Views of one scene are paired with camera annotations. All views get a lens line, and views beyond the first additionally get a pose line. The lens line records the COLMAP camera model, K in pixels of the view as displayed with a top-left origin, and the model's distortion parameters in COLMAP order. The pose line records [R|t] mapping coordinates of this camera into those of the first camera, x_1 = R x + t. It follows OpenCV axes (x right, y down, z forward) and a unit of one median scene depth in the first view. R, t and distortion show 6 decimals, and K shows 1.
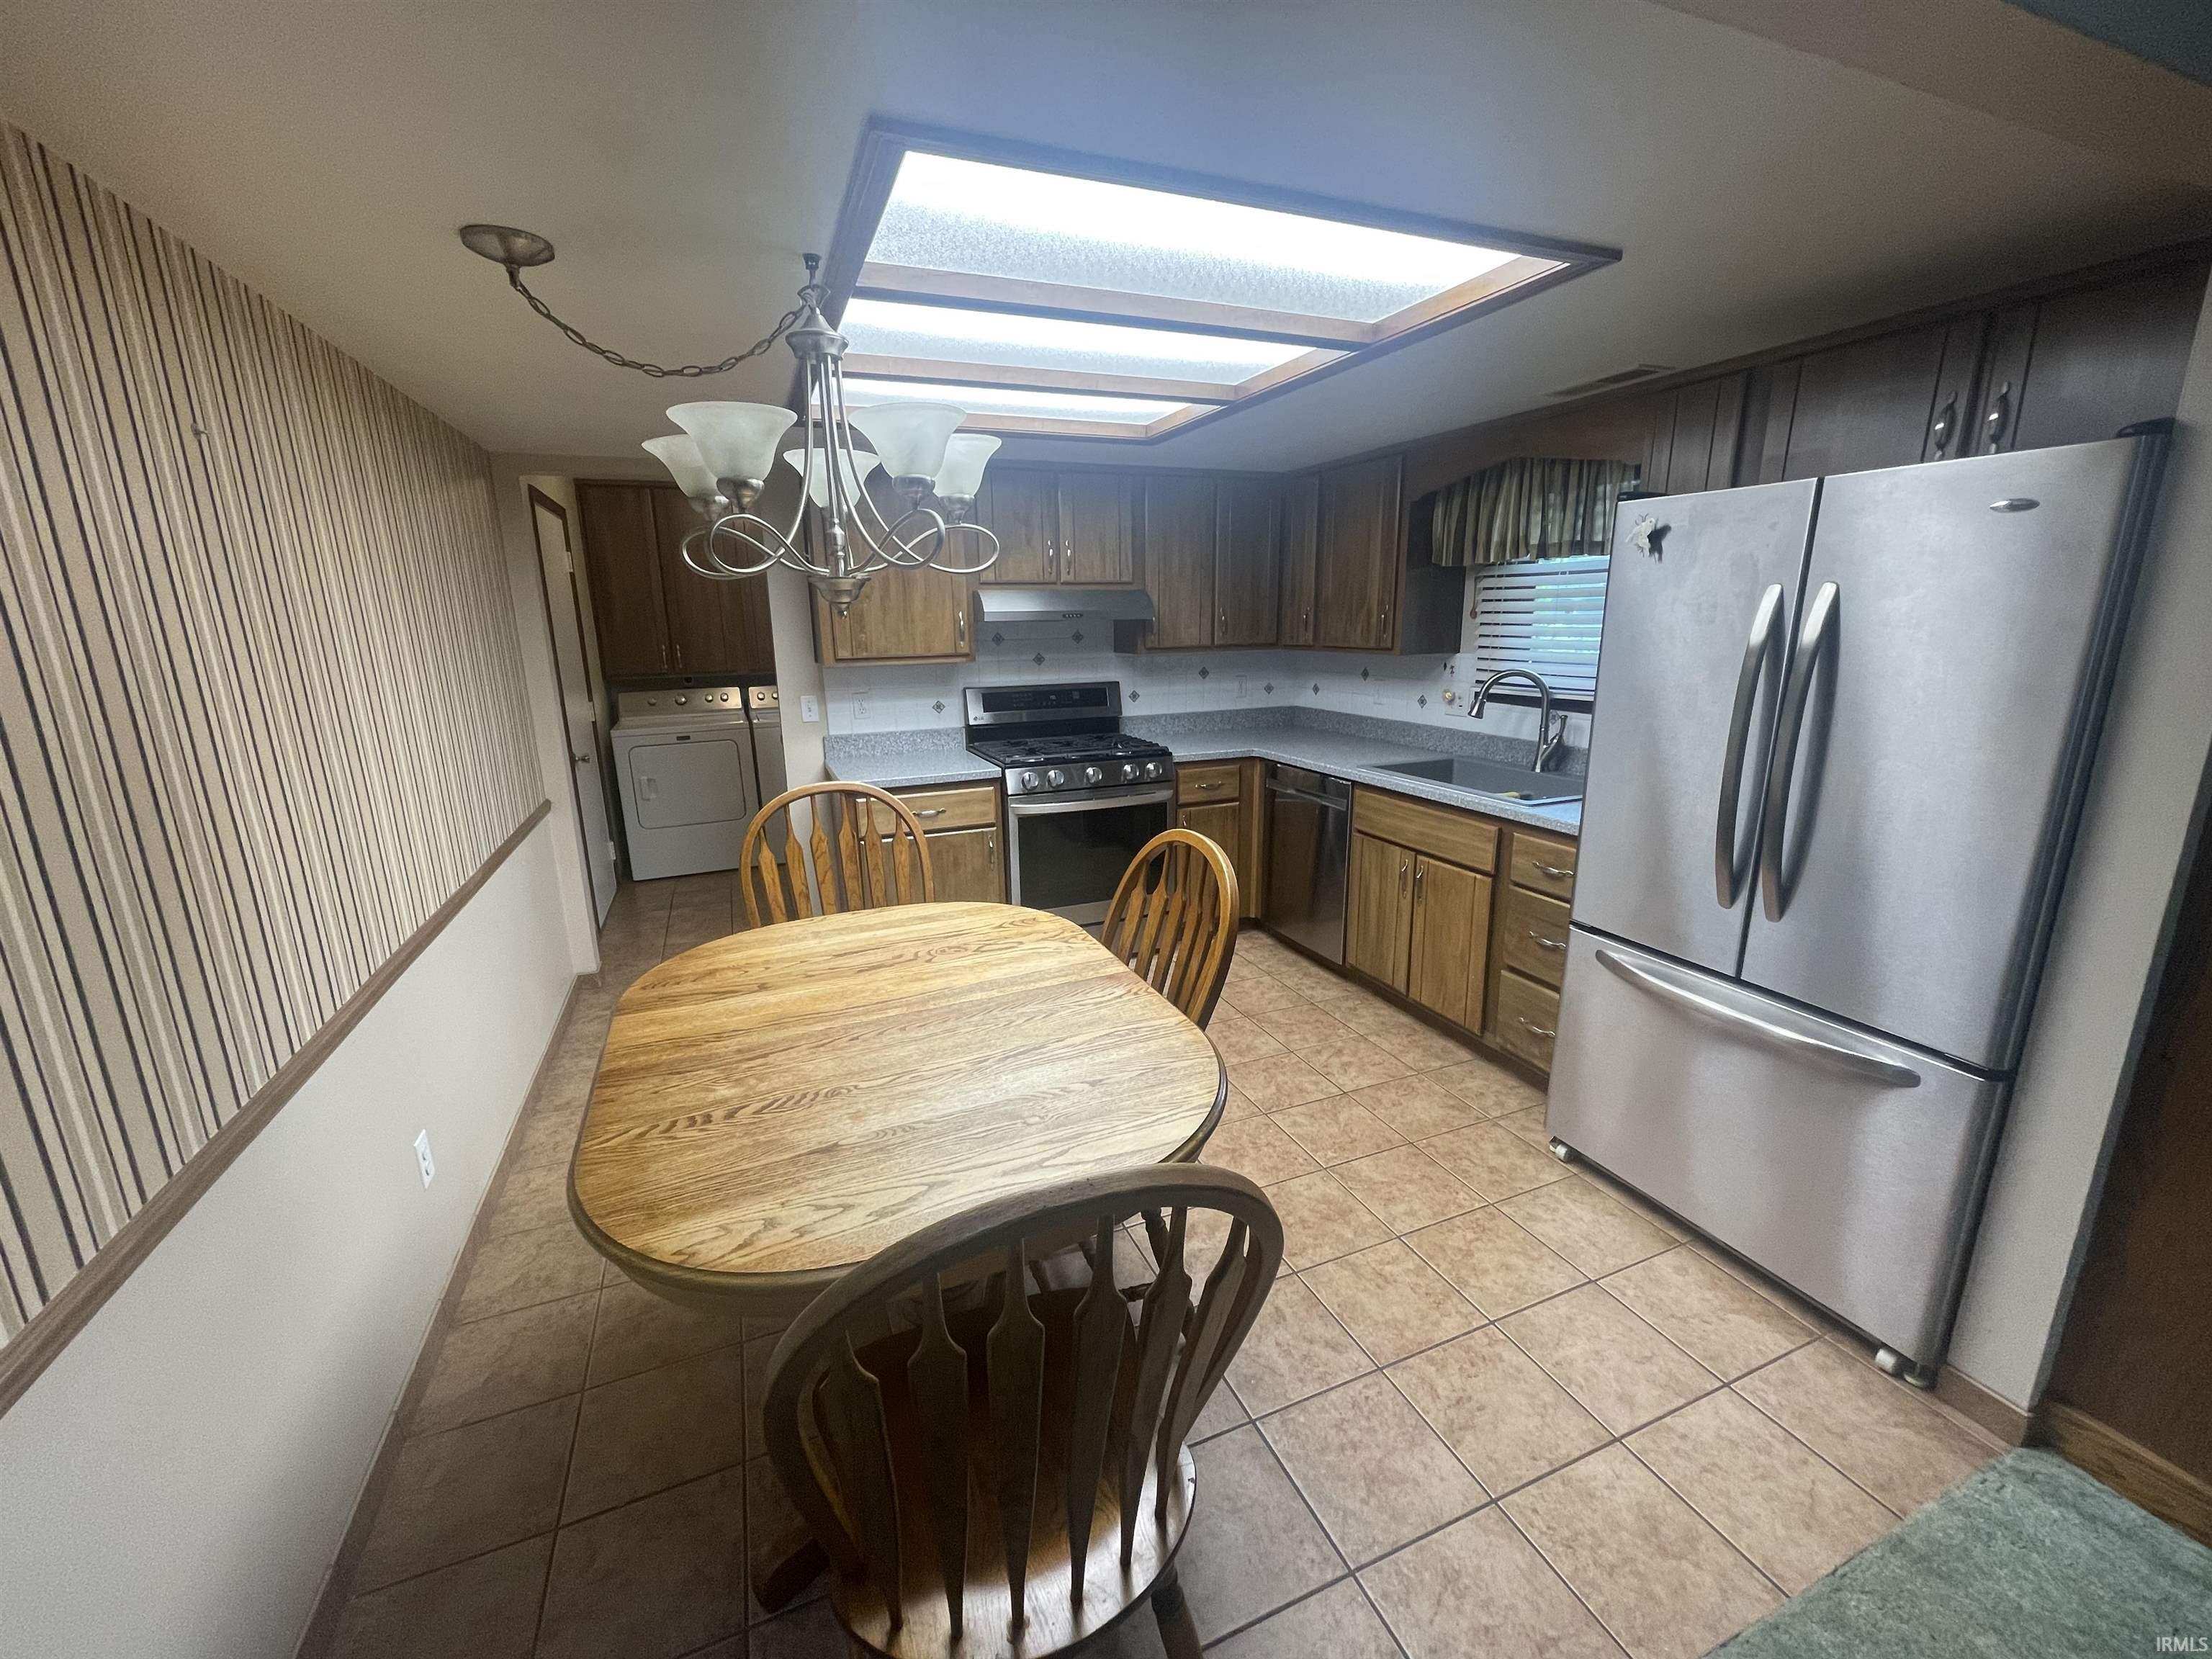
lens RADIAL K [[896.6, 0, 1104.7], [0, 896.6, 832.1], [0, 0, 1]] dist [-0.002846, 0.001159]
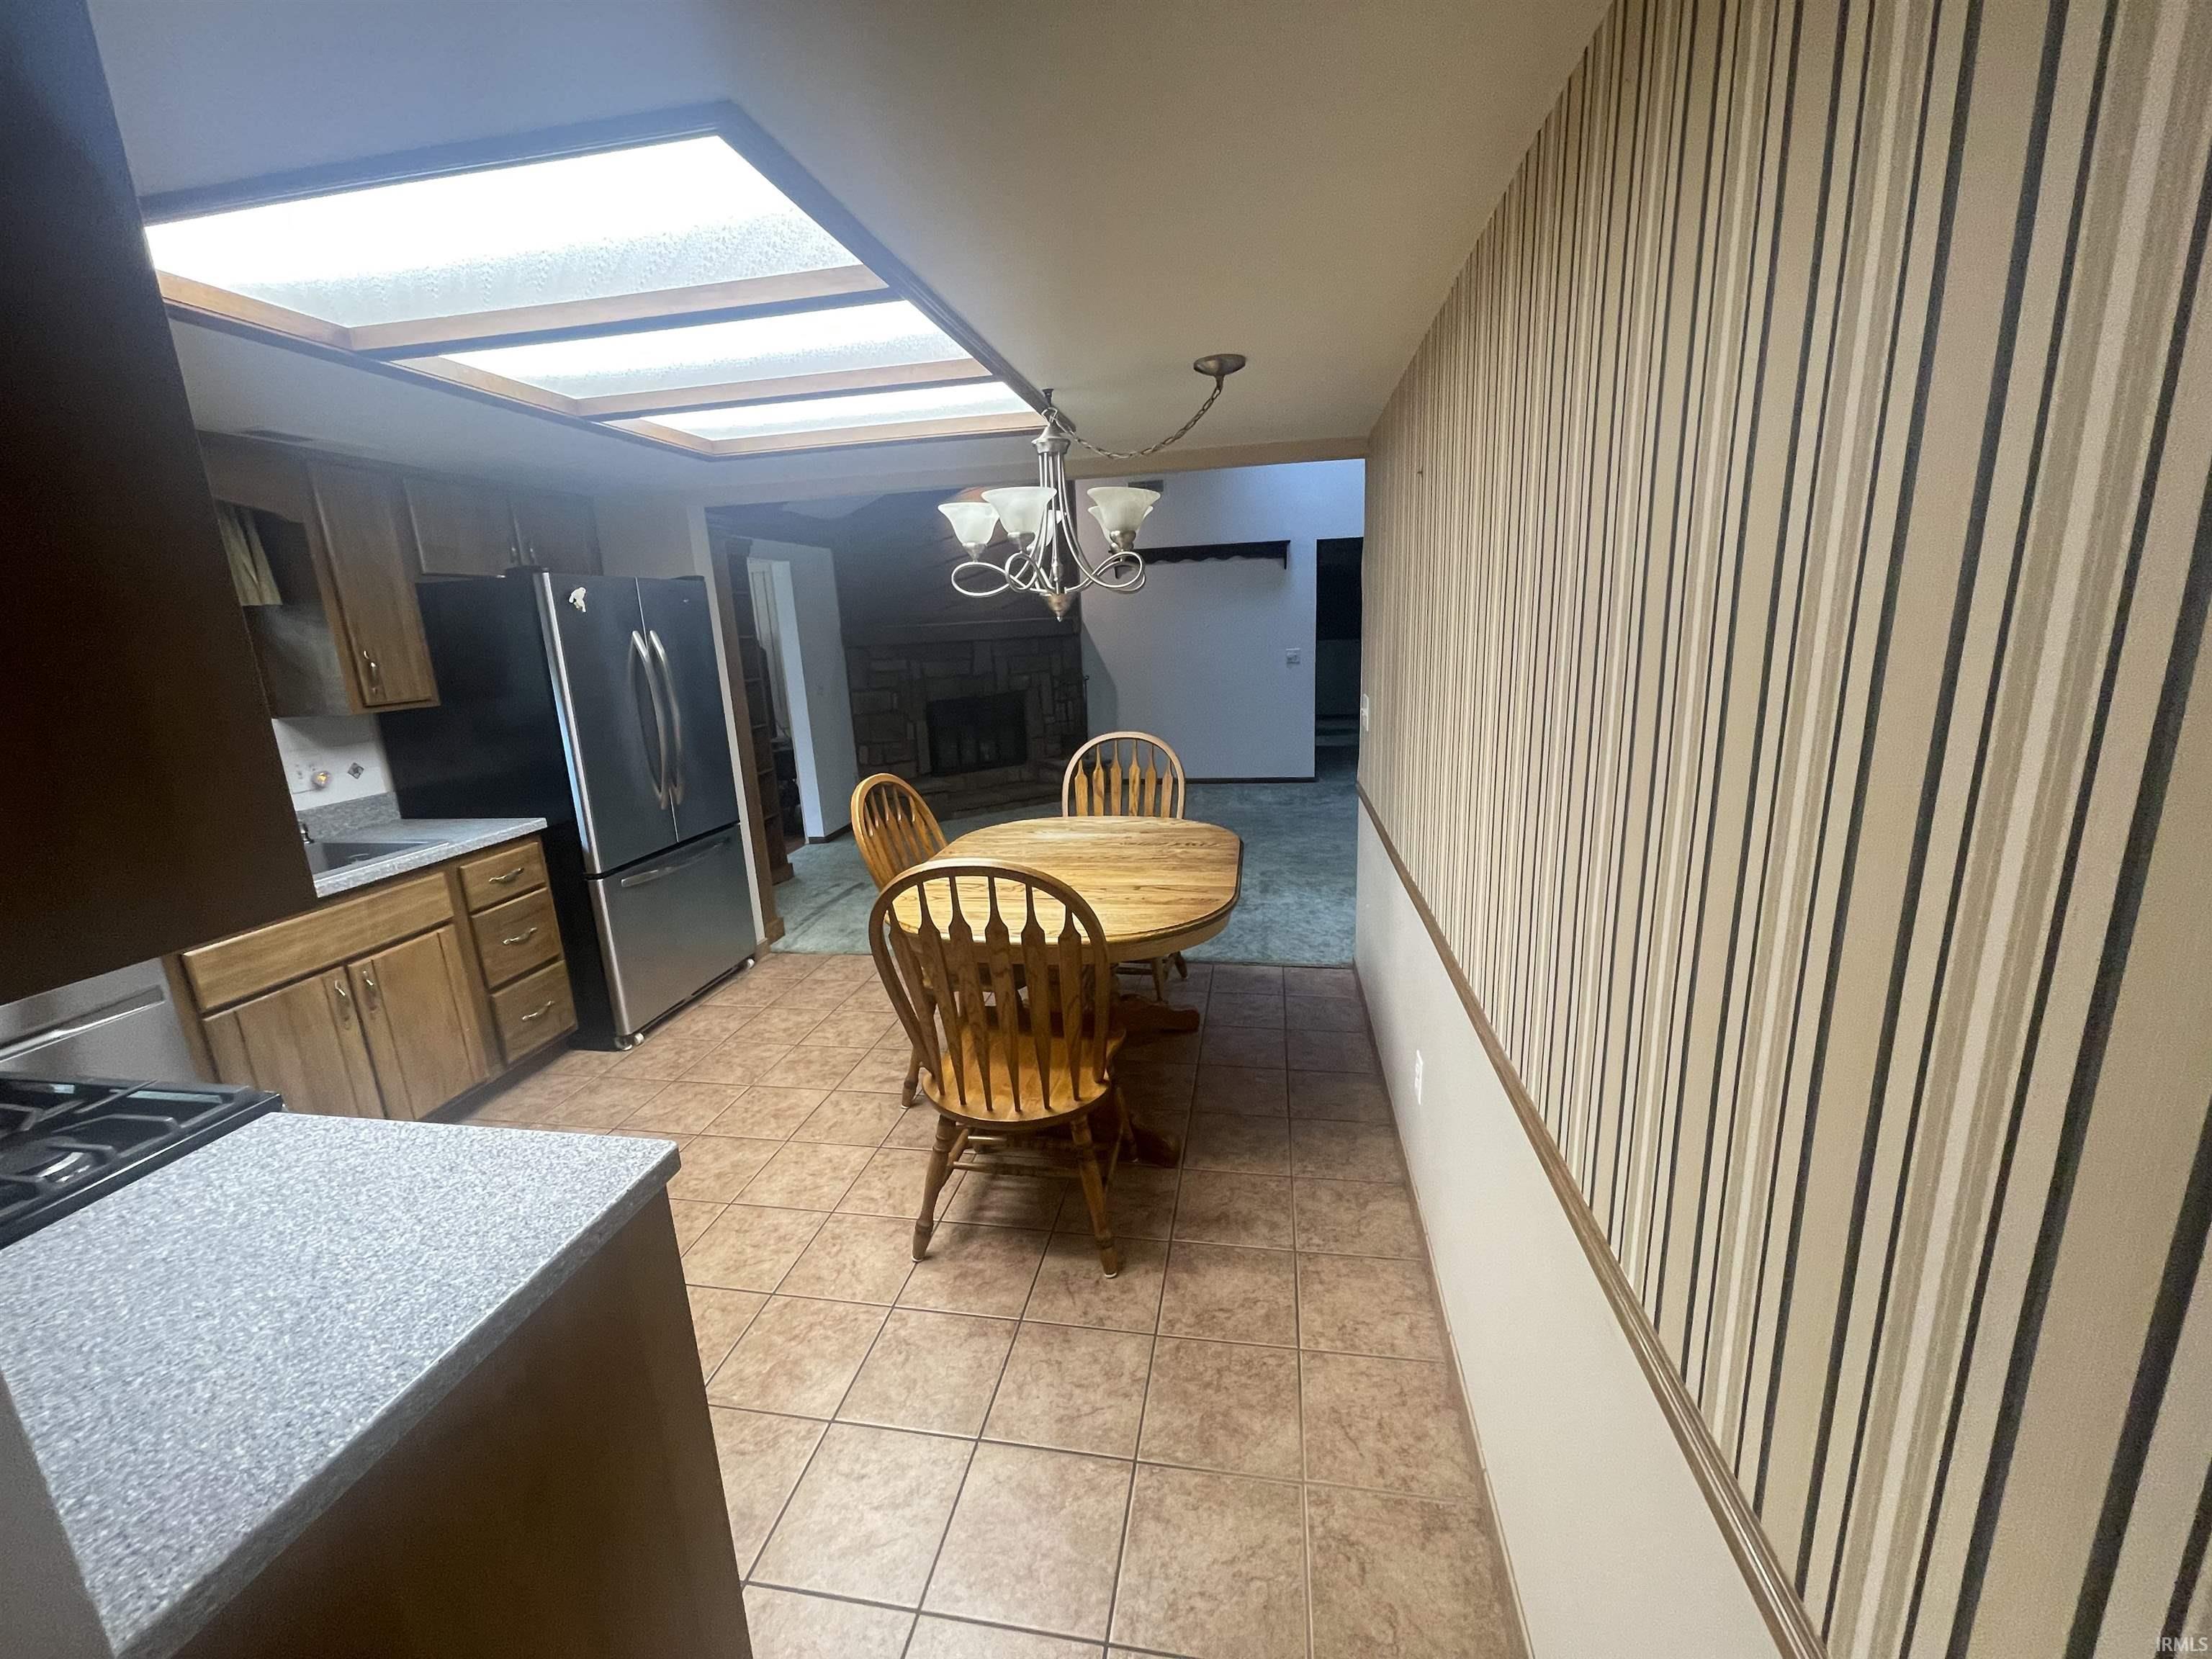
lens RADIAL K [[896.6, 0, 1108.9], [0, 896.6, 832.8], [0, 0, 1]] dist [-0.002846, 0.001159]
pose [[-0.844794, -0.065980, 0.531008, -0.794401], [0.186179, 0.894119, 0.407295, -0.346186], [-0.501657, 0.442943, -0.743062, 1.493310]]
